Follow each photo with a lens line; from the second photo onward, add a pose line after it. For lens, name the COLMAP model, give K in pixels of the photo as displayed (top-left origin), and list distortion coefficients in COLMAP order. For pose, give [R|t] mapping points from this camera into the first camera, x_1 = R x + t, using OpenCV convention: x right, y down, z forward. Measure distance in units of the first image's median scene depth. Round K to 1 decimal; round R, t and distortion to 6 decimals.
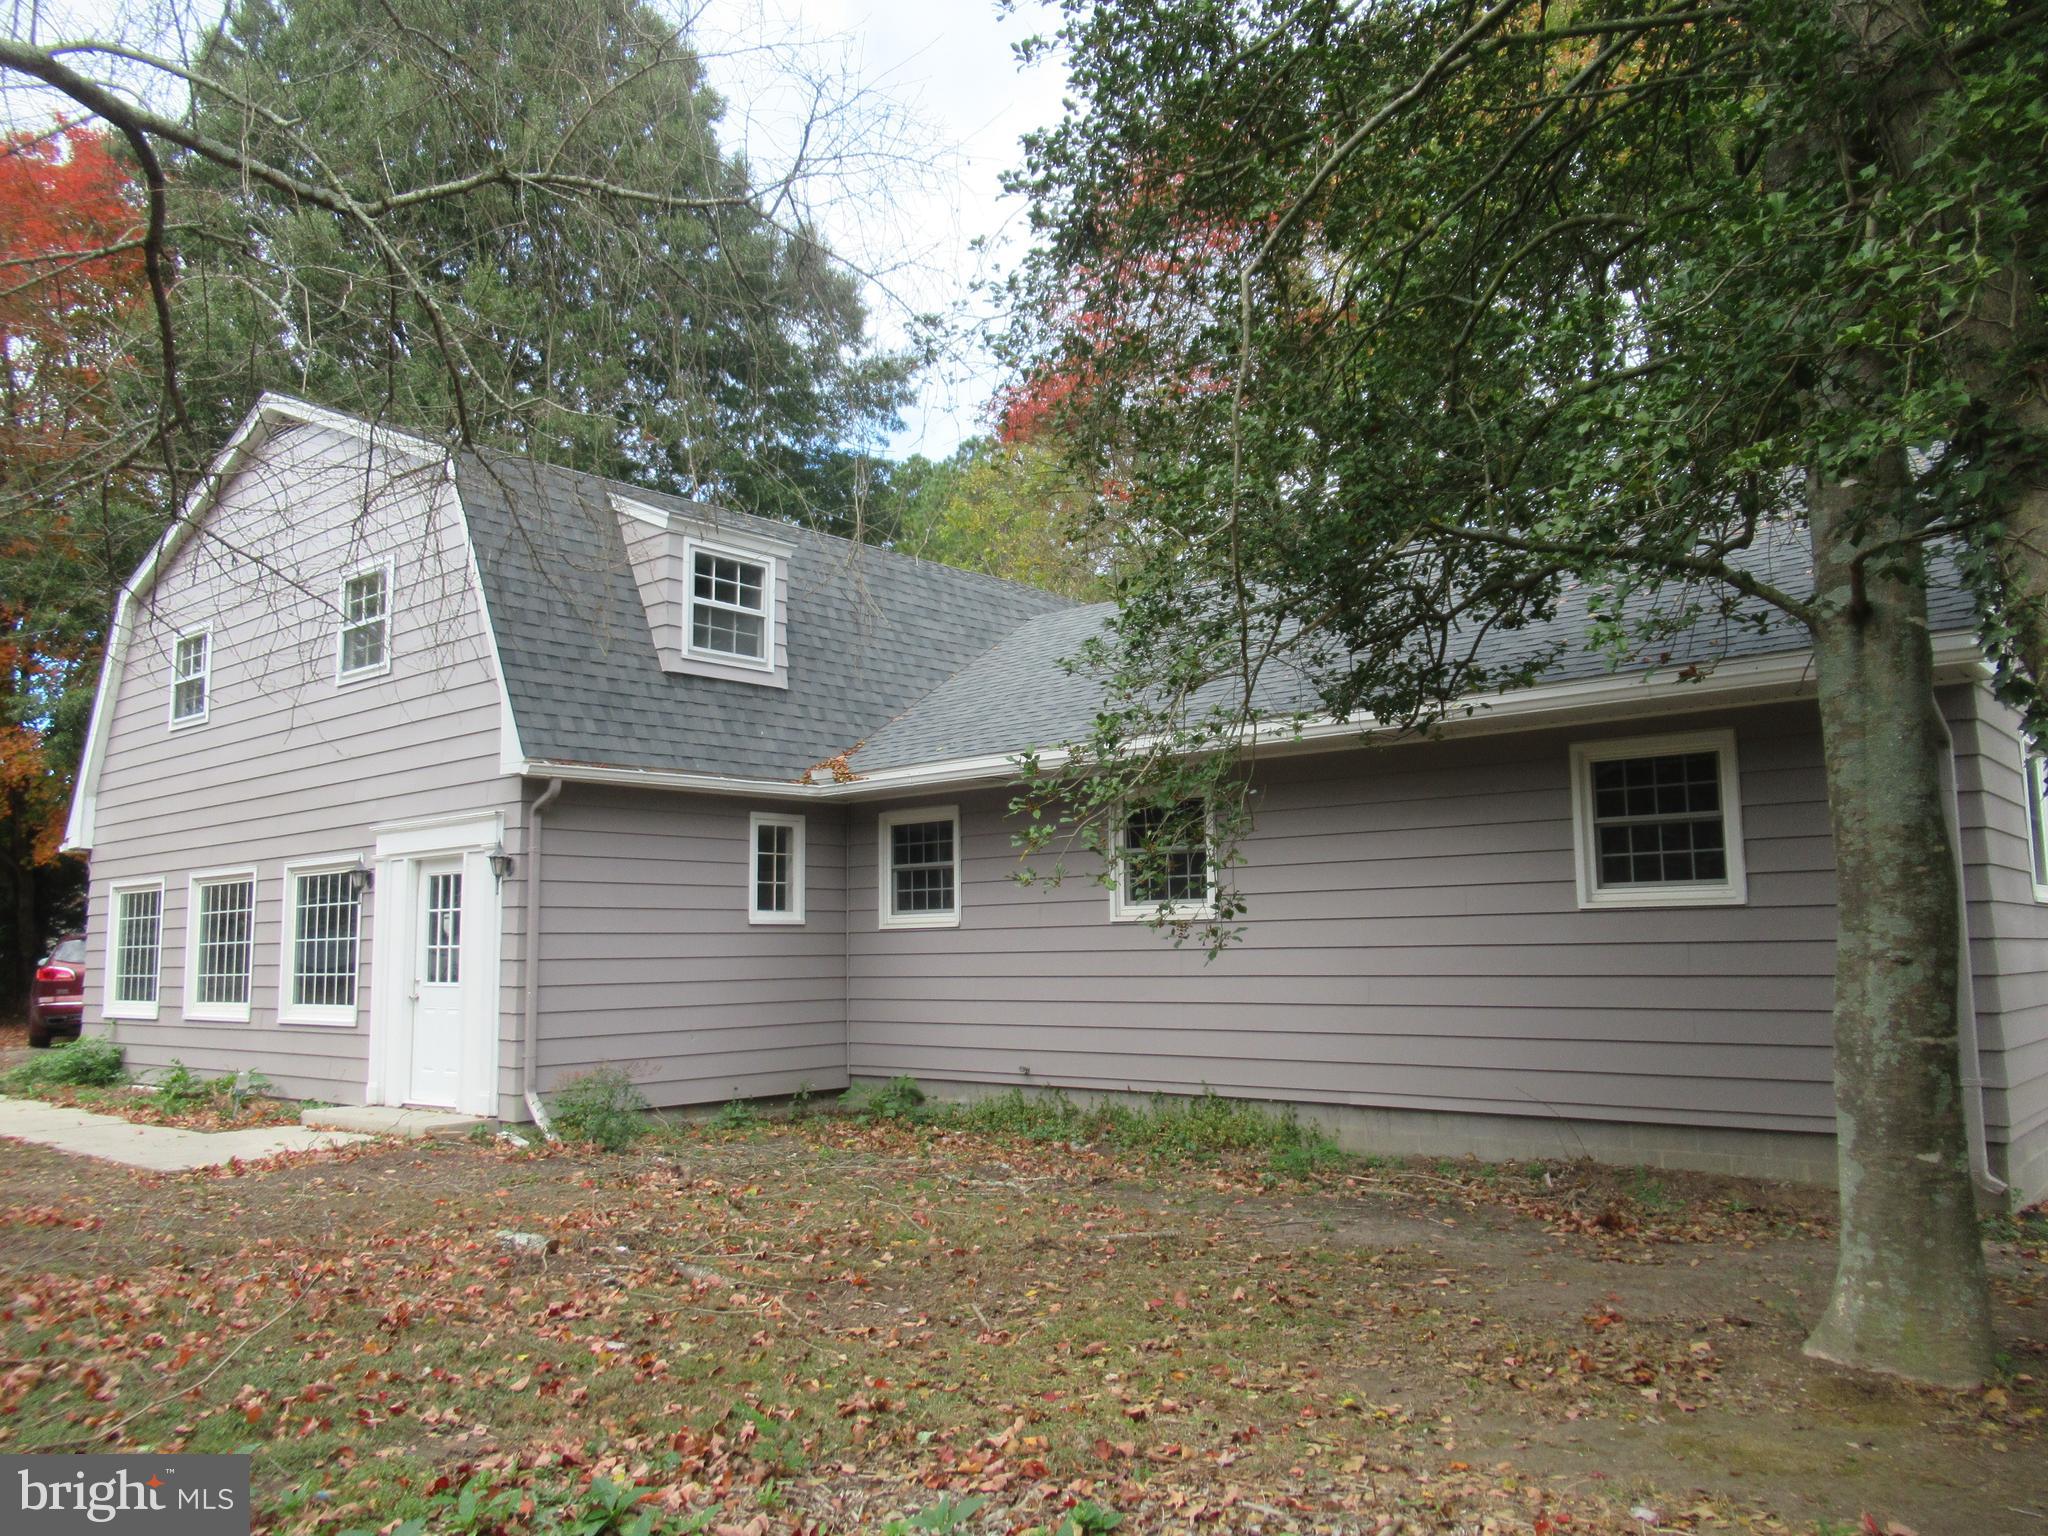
lens RADIAL K [[1529.0, 0, 994.2], [0, 1529.0, 767.8], [0, 0, 1]] dist [0.005891, 0.028313]
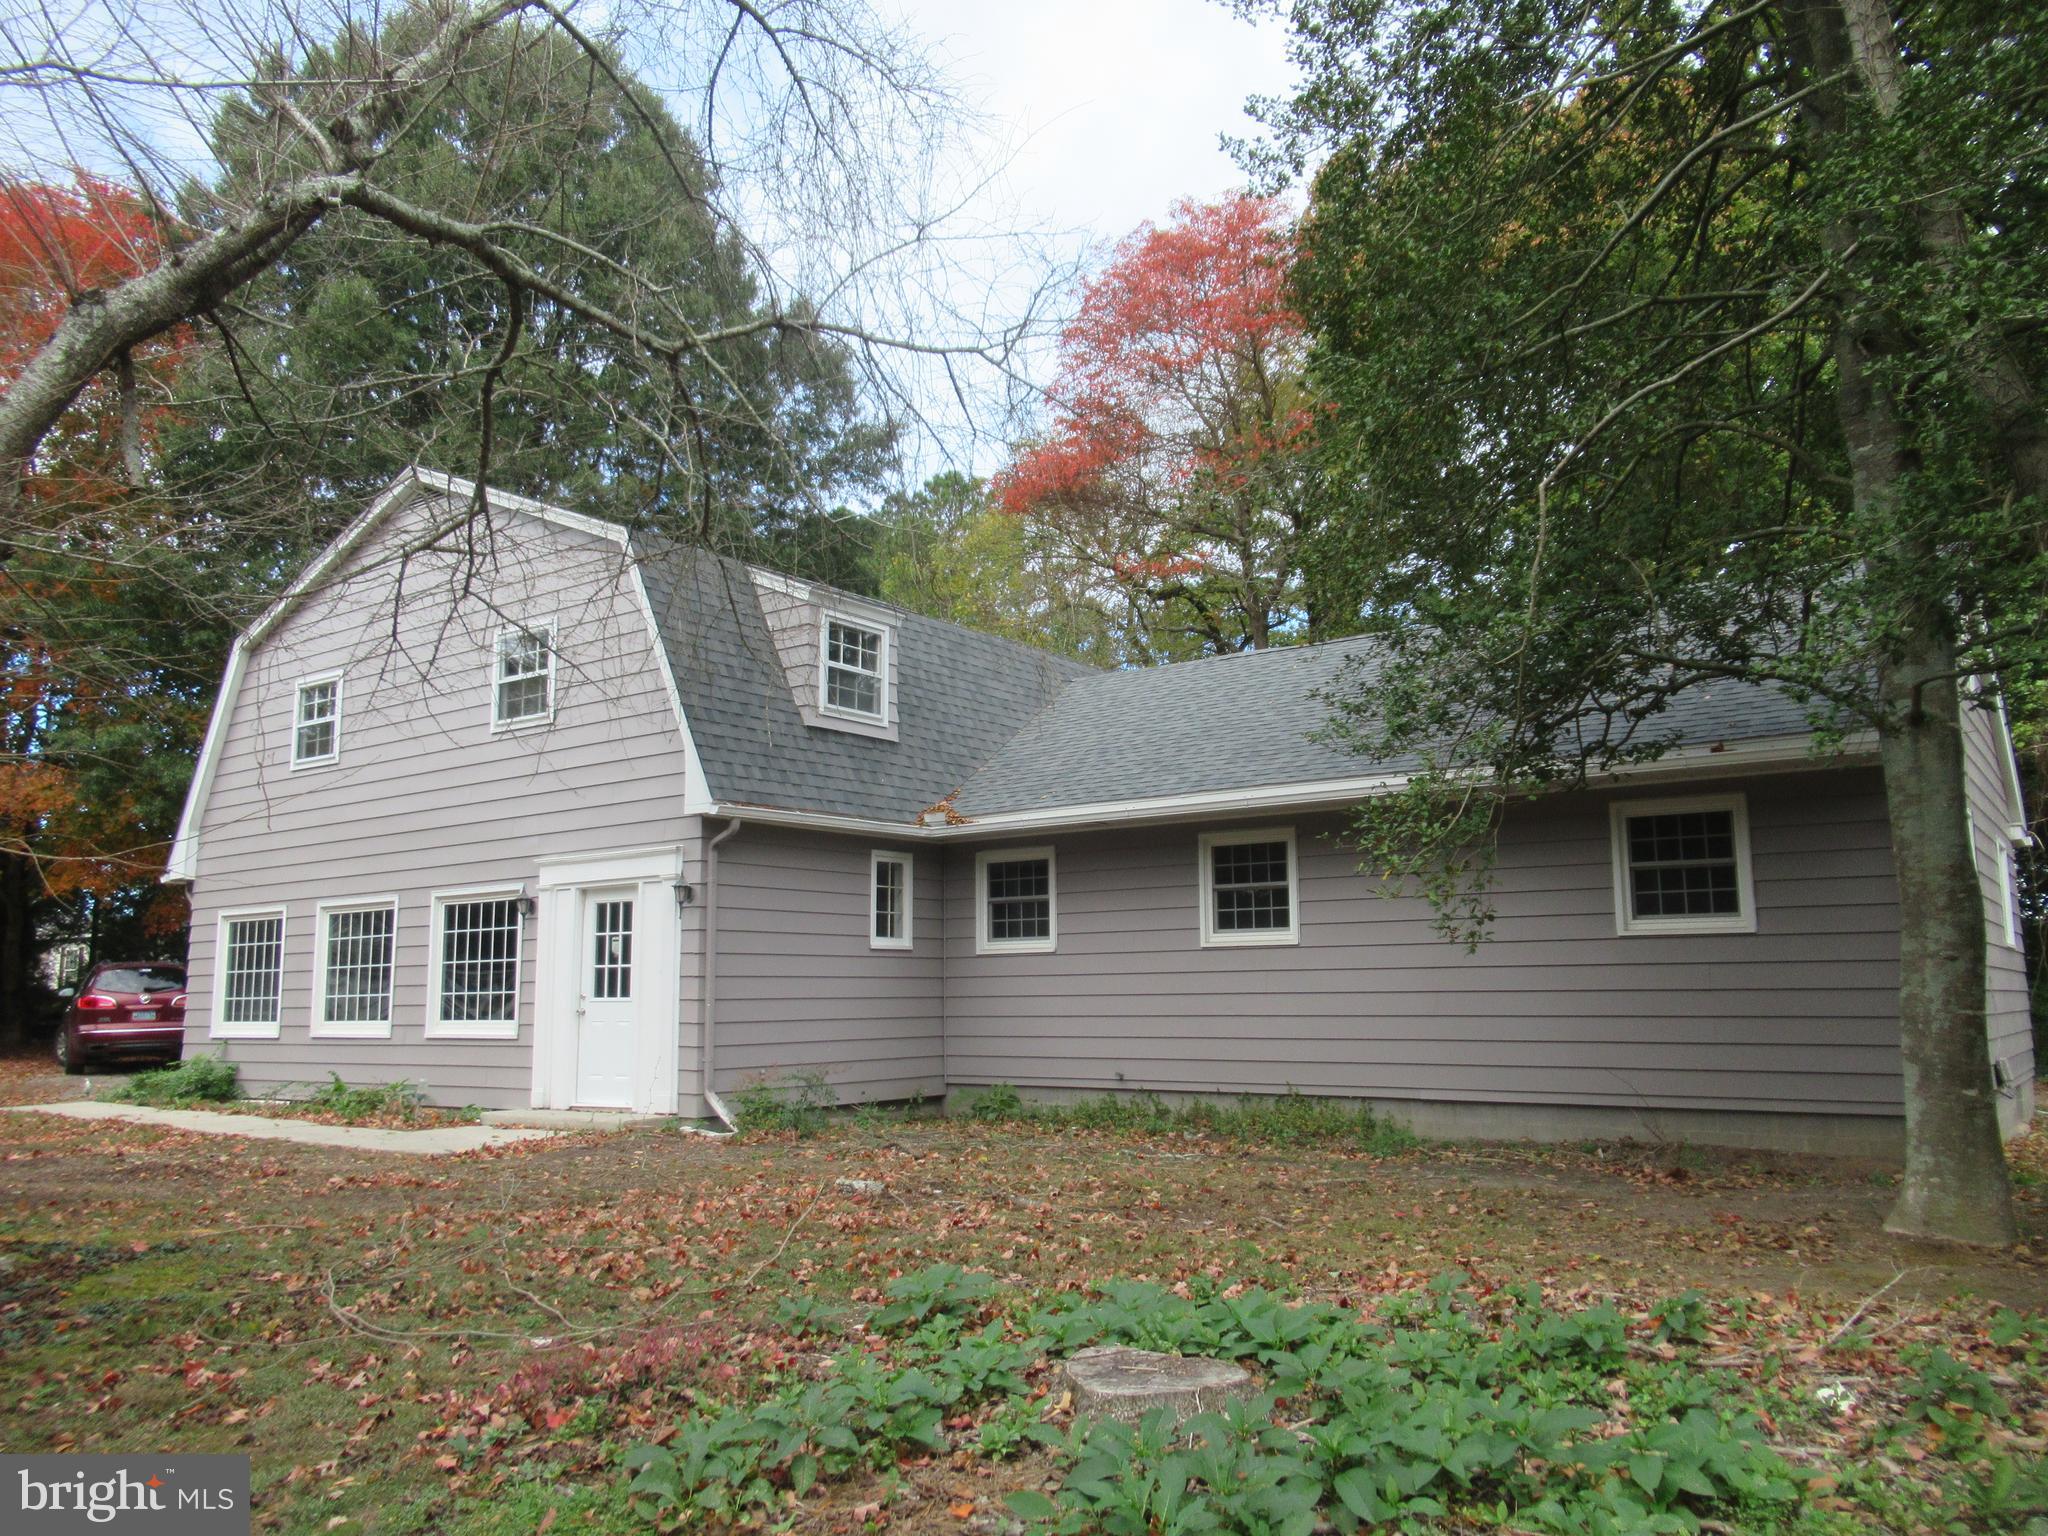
lens RADIAL K [[1512.2, 0, 1024.0], [0, 1512.2, 768.0], [0, 0, 1]] dist [0.042897, -0.001182]
pose [[0.996161, 0.017241, 0.085830, -0.147716], [-0.014626, 0.999412, -0.031008, 0.001232], [-0.086315, 0.029634, 0.995827, -0.136487]]
